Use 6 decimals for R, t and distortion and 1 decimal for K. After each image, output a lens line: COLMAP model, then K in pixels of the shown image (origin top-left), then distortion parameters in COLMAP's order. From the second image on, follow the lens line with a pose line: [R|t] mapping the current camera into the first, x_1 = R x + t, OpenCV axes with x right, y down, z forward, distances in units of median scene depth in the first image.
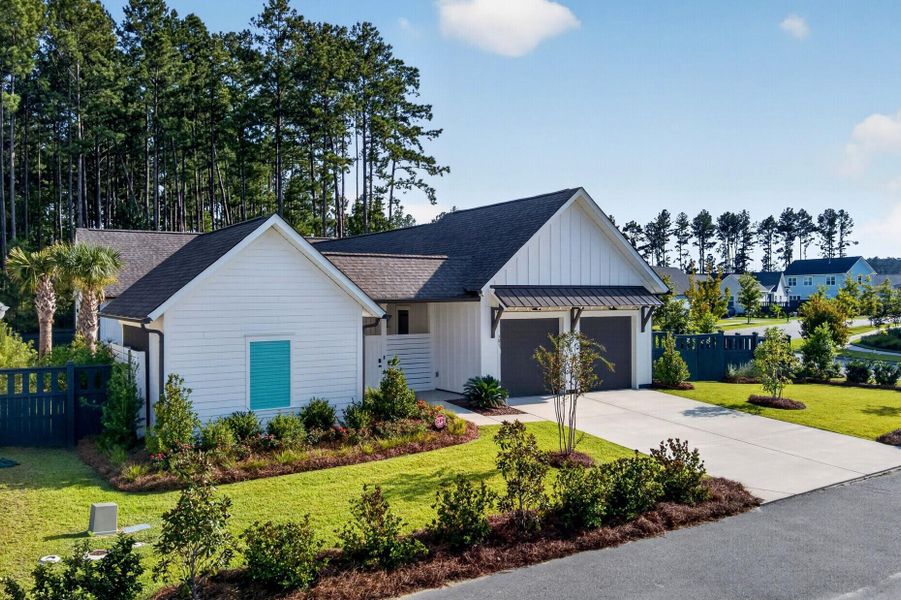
lens RADIAL K [[758.3, 0, 465.6], [0, 758.3, 326.3], [0, 0, 1]] dist [0.083082, -0.173991]
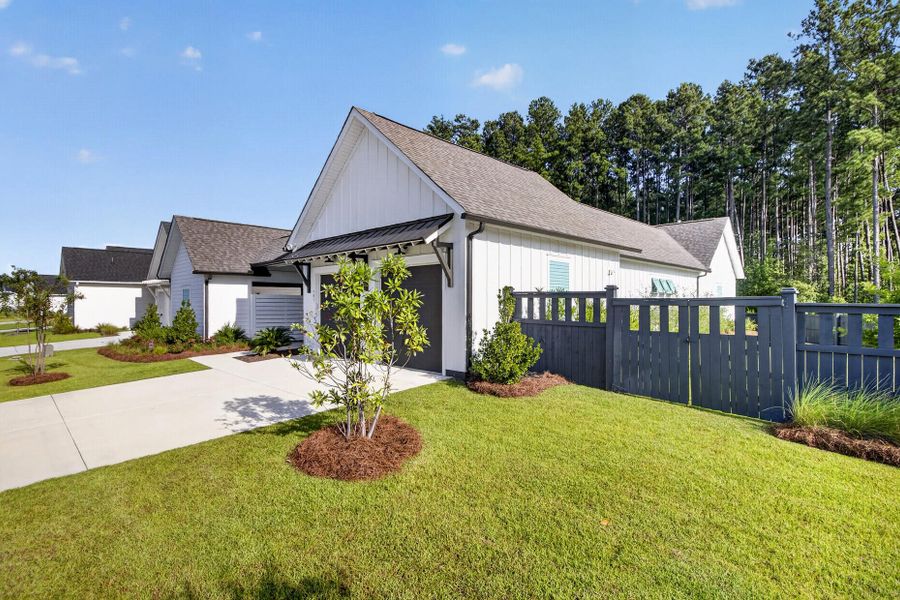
lens RADIAL K [[451.7, 0, 439.2], [0, 451.7, 301.7], [0, 0, 1]] dist [-0.001459, -0.001253]
pose [[0.197823, -0.003487, -0.980232, 0.254177], [-0.037953, 0.999217, -0.011214, 0.010450], [0.979503, 0.039422, 0.197535, 0.387084]]
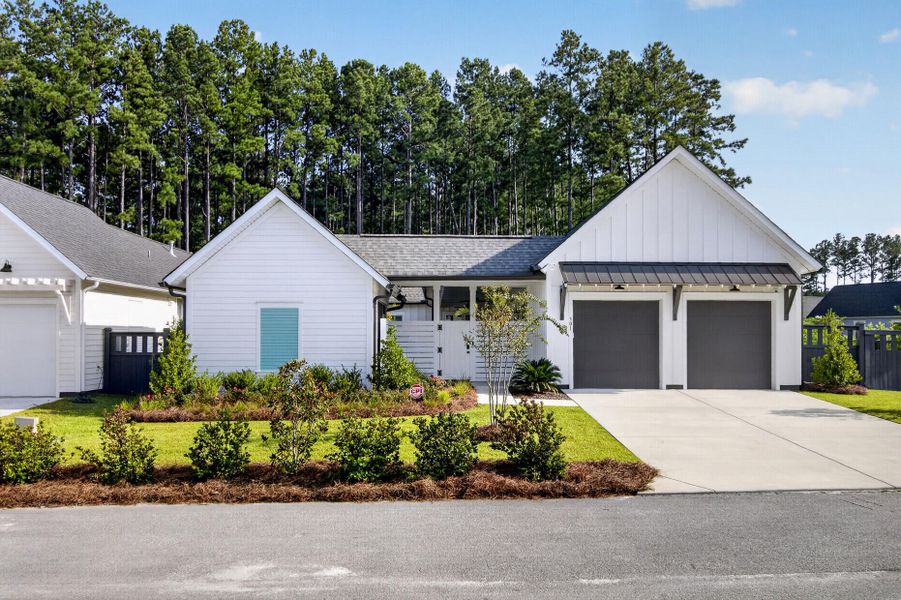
lens RADIAL K [[724.4, 0, 455.9], [0, 724.4, 339.8], [0, 0, 1]] dist [-0.005791, -0.003294]
pose [[0.859457, 0.006481, -0.511167, 0.137242], [-0.023343, 0.999374, -0.026576, 0.024339], [0.510675, 0.034773, 0.859071, 0.068770]]
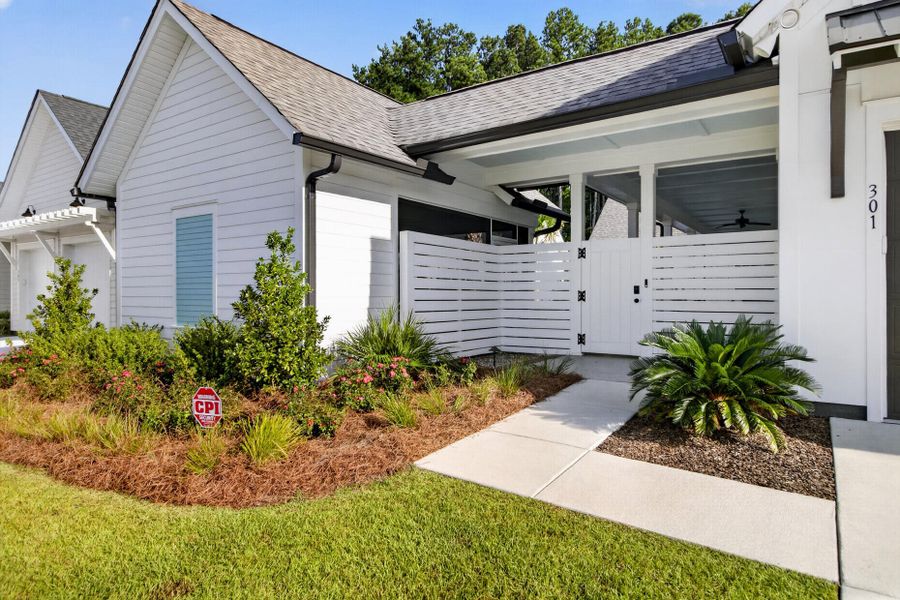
lens RADIAL K [[534.9, 0, 438.2], [0, 534.9, 295.1], [0, 0, 1]] dist [-0.000540, -0.000489]
pose [[0.378161, 0.008181, -0.925704, 0.061868], [-0.039206, 0.999205, -0.007186, 0.022254], [0.924909, 0.039011, 0.378181, 0.287682]]
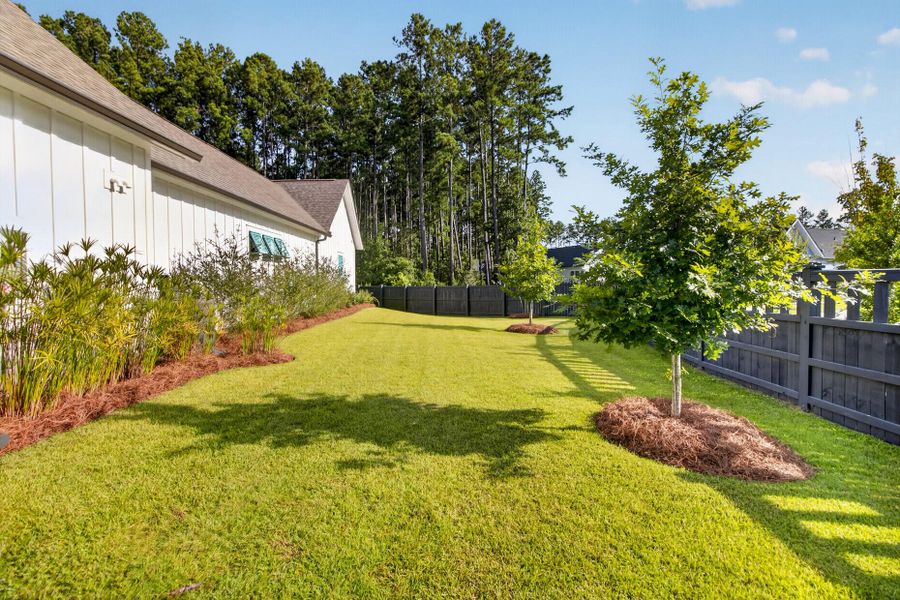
lens RADIAL K [[411.5, 0, 450.0], [0, 411.5, 300.0], [0, 0, 1]] dist [-0.002582, -0.000193]
pose [[0.845150, 0.021313, -0.534105, 0.161414], [-0.016952, 0.999771, 0.013071, 0.013385], [0.534261, -0.001993, 0.845317, 0.478011]]
